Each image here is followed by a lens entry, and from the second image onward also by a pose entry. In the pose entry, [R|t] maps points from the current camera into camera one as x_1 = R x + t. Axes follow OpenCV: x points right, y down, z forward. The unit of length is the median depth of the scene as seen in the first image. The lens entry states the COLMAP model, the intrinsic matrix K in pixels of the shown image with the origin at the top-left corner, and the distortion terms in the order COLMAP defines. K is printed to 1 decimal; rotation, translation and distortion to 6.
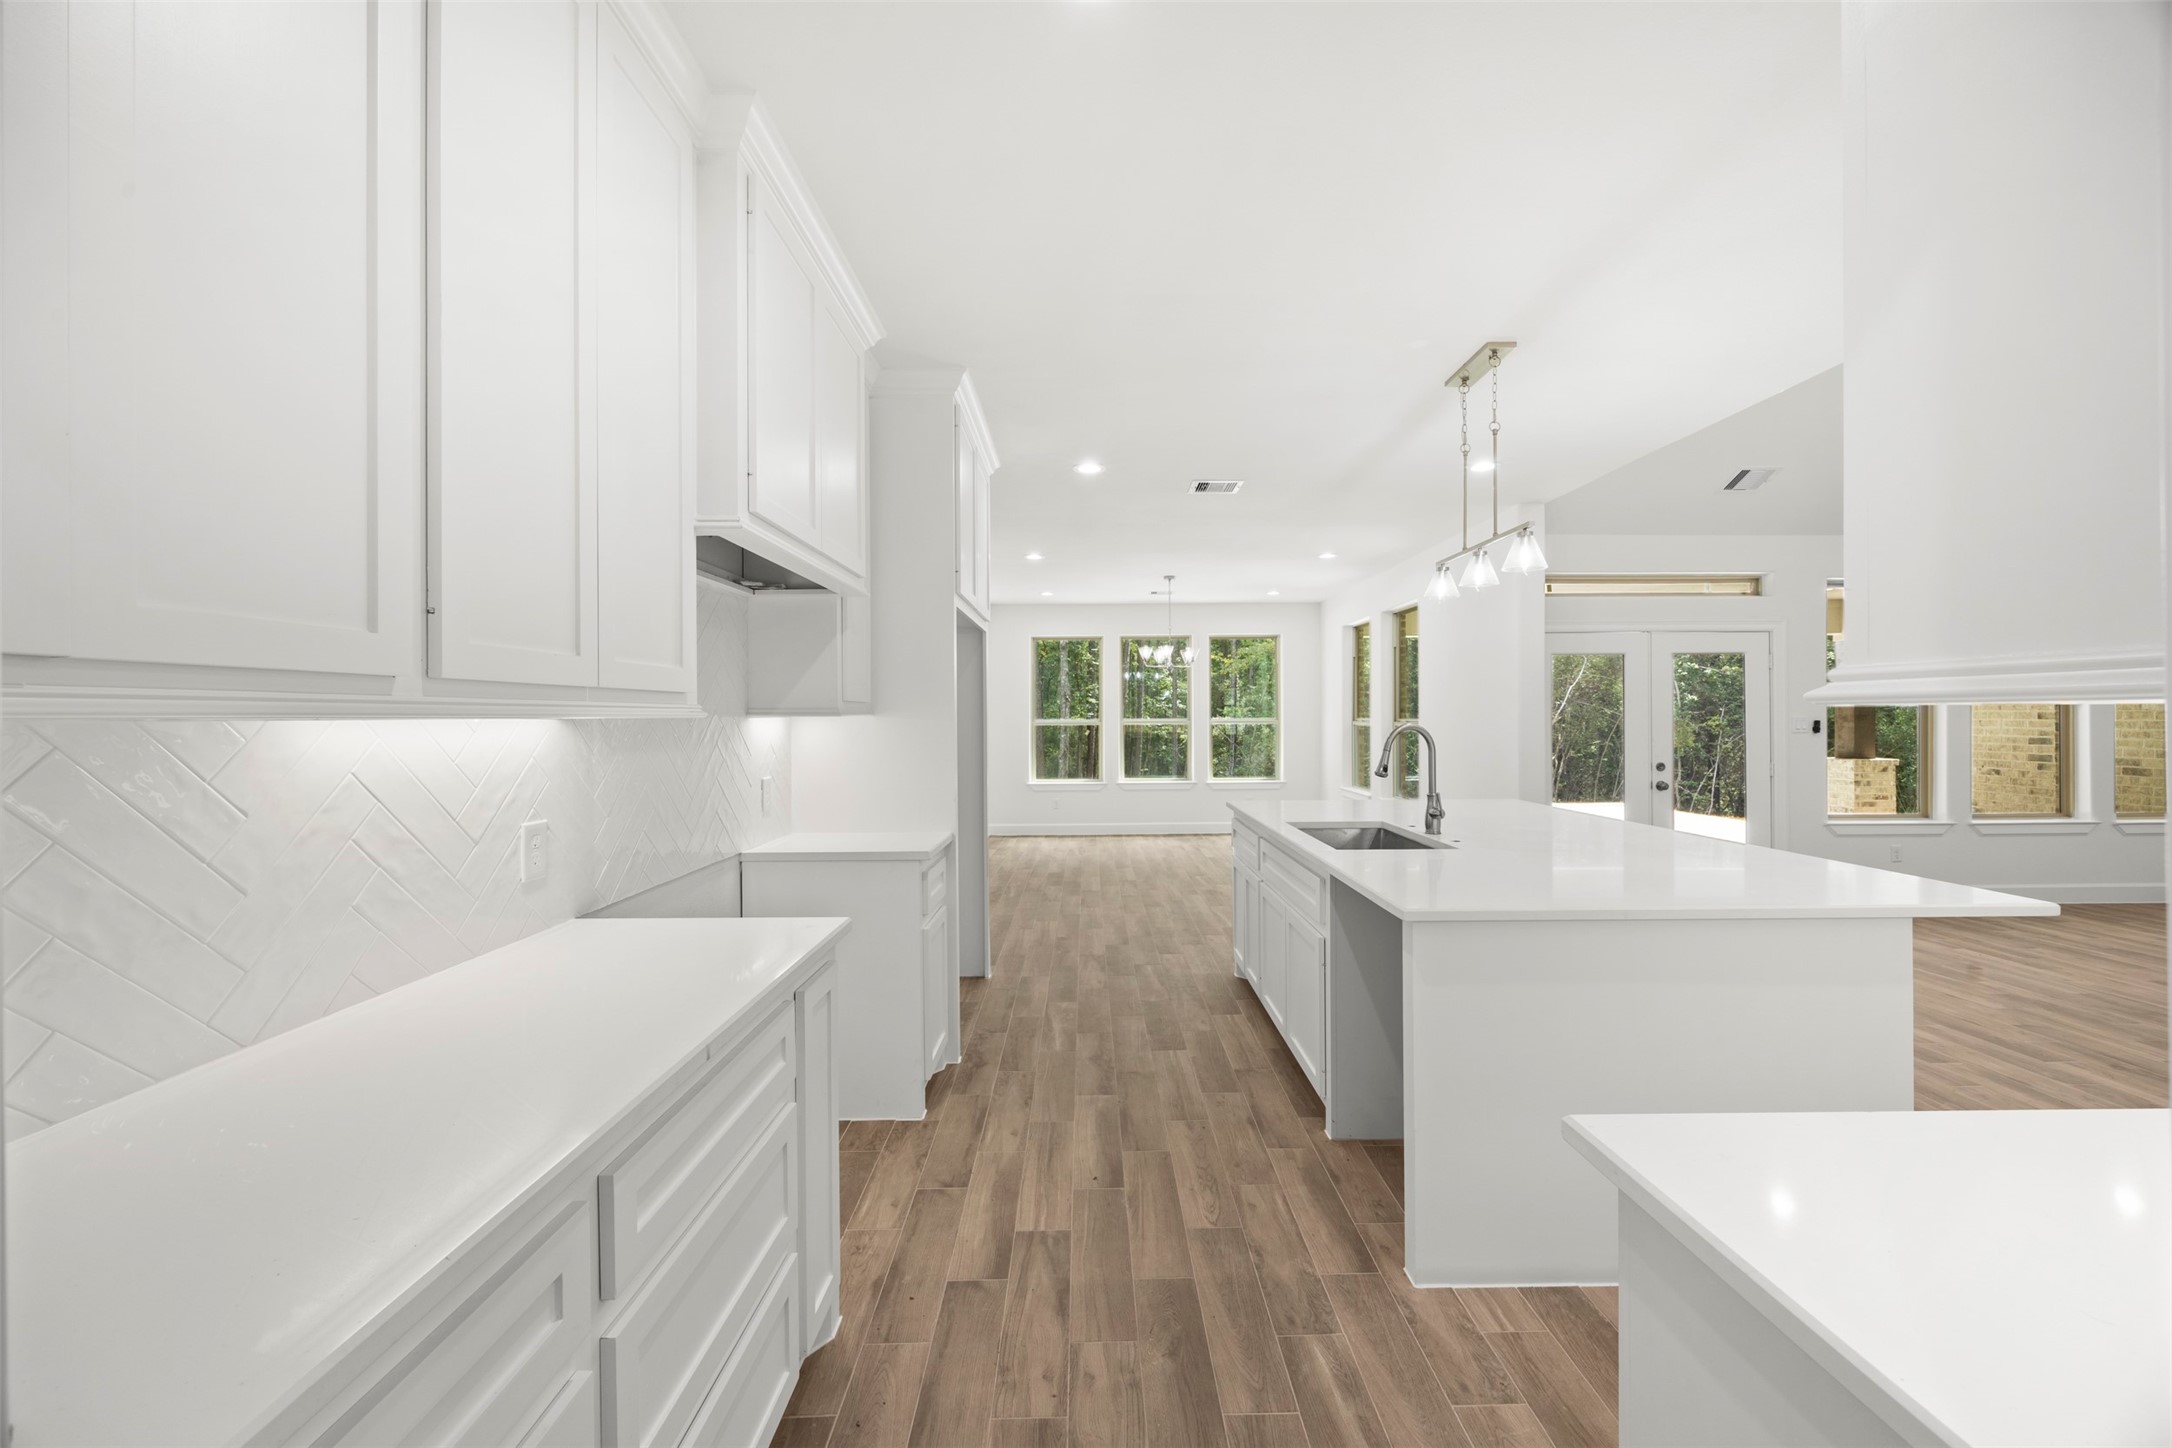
lens RADIAL K [[826.3, 0, 1086.0], [0, 826.3, 724.0], [0, 0, 1]] dist [0.000021, 0.000000]
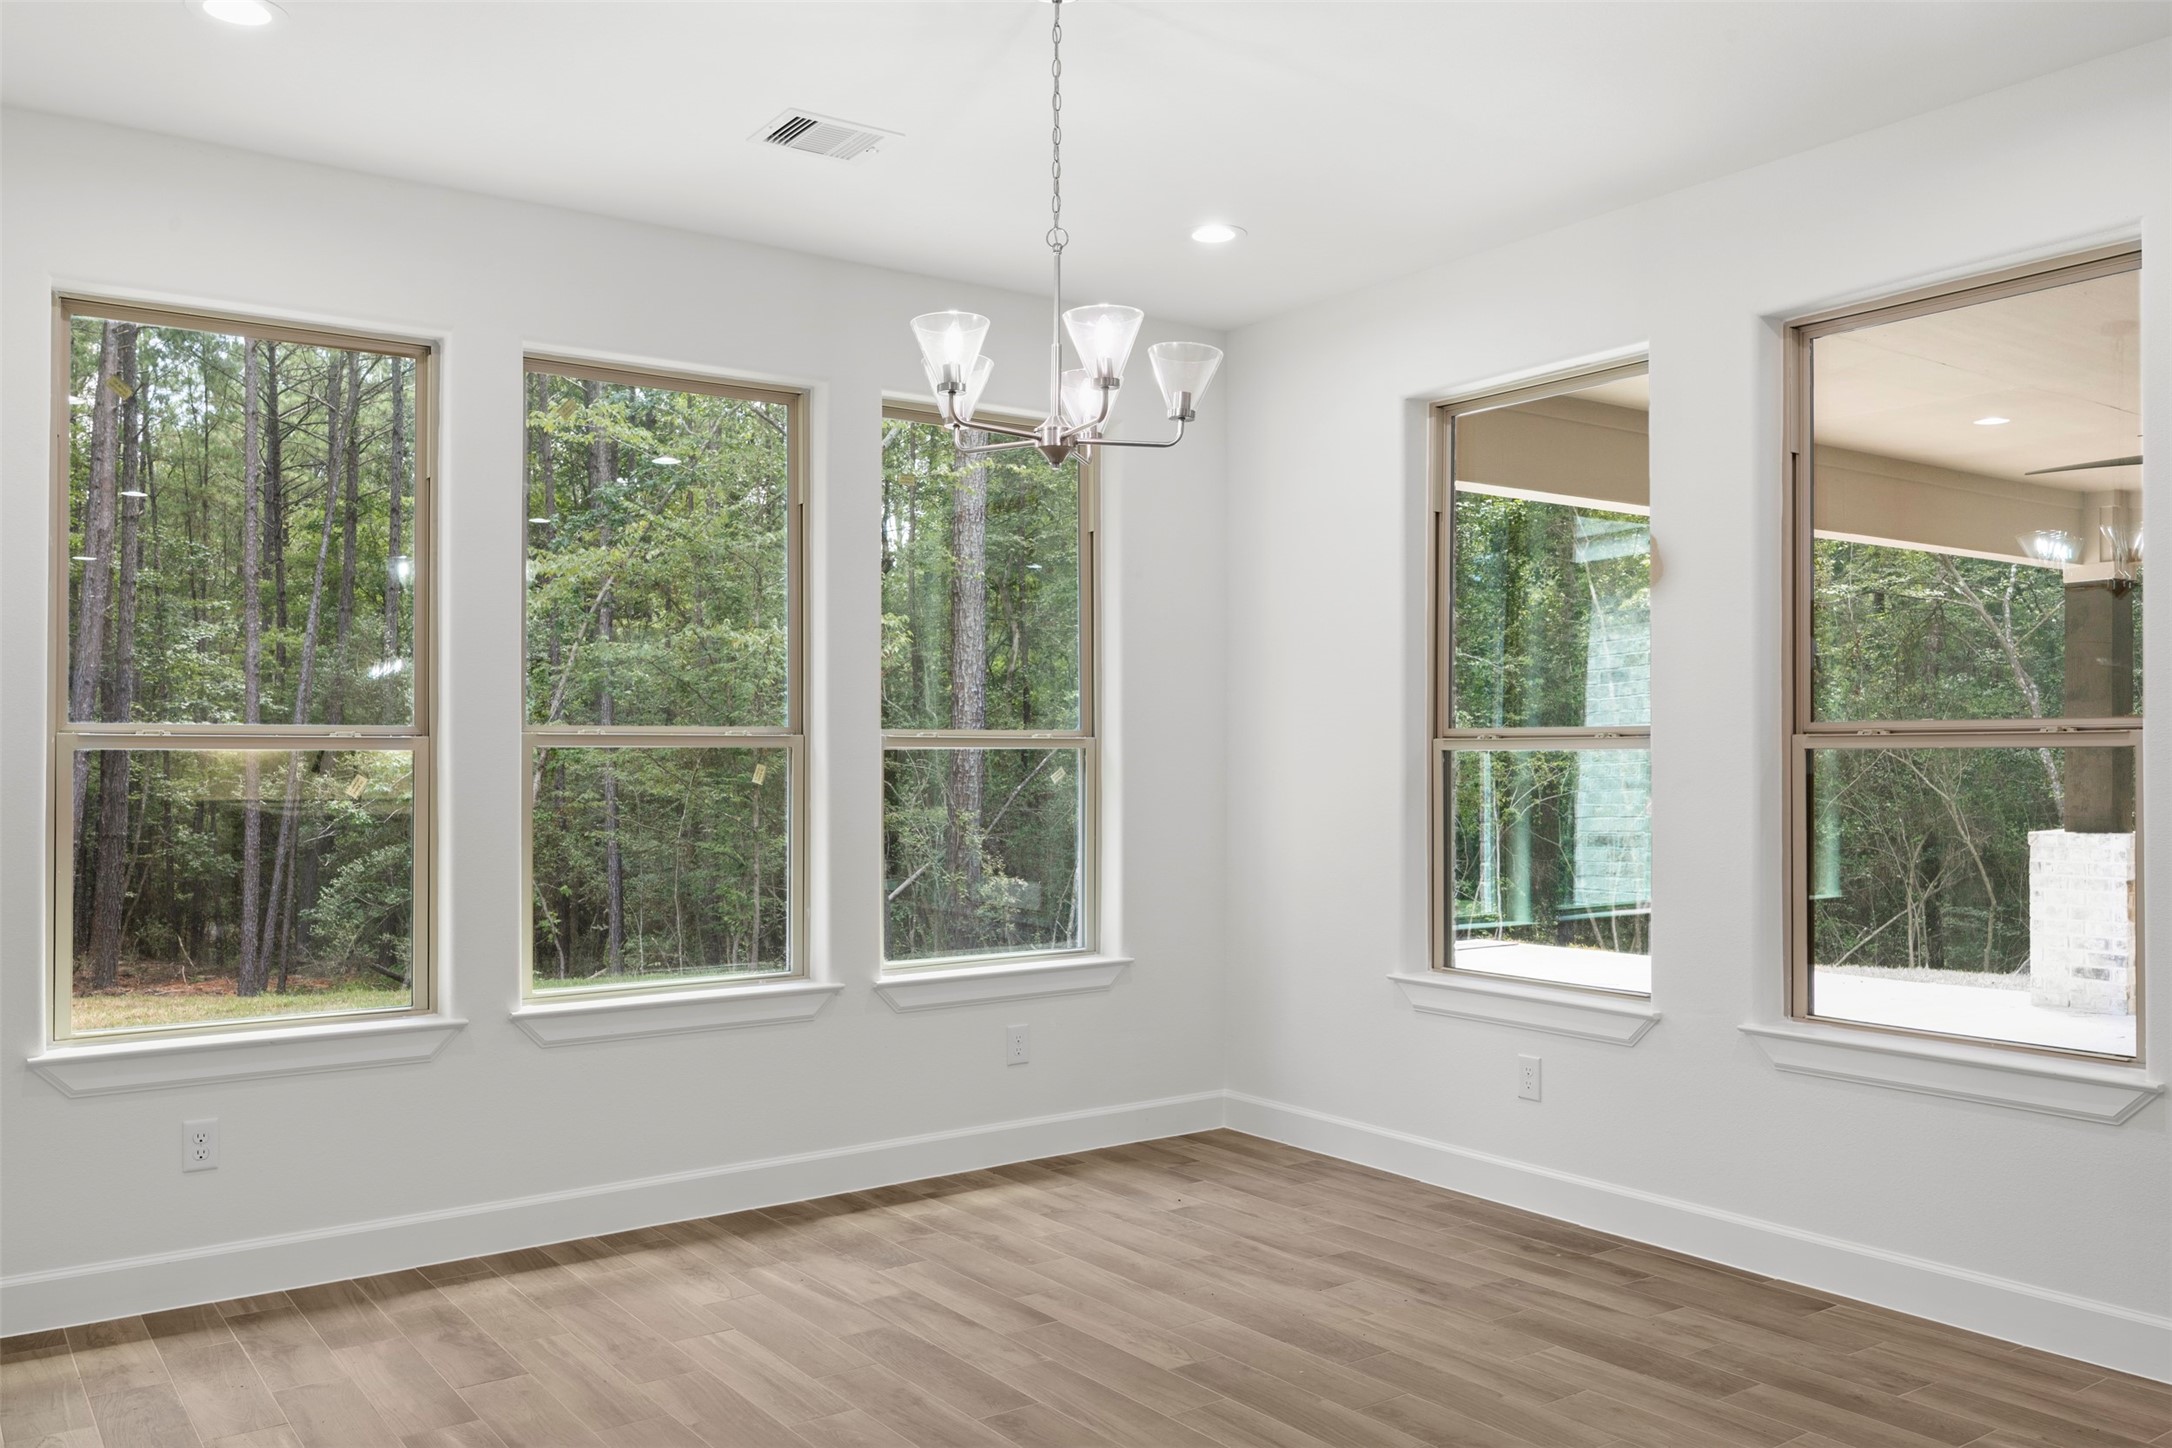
lens RADIAL K [[1734.5, 0, 1086.0], [0, 1734.5, 724.0], [0, 0, 1]] dist [0.213502, -0.000105]
pose [[0.810664, 0.010895, 0.585410, -0.112755], [0.002168, 0.999764, -0.021609, 0.004328], [-0.585507, 0.018787, 0.810450, 0.529046]]
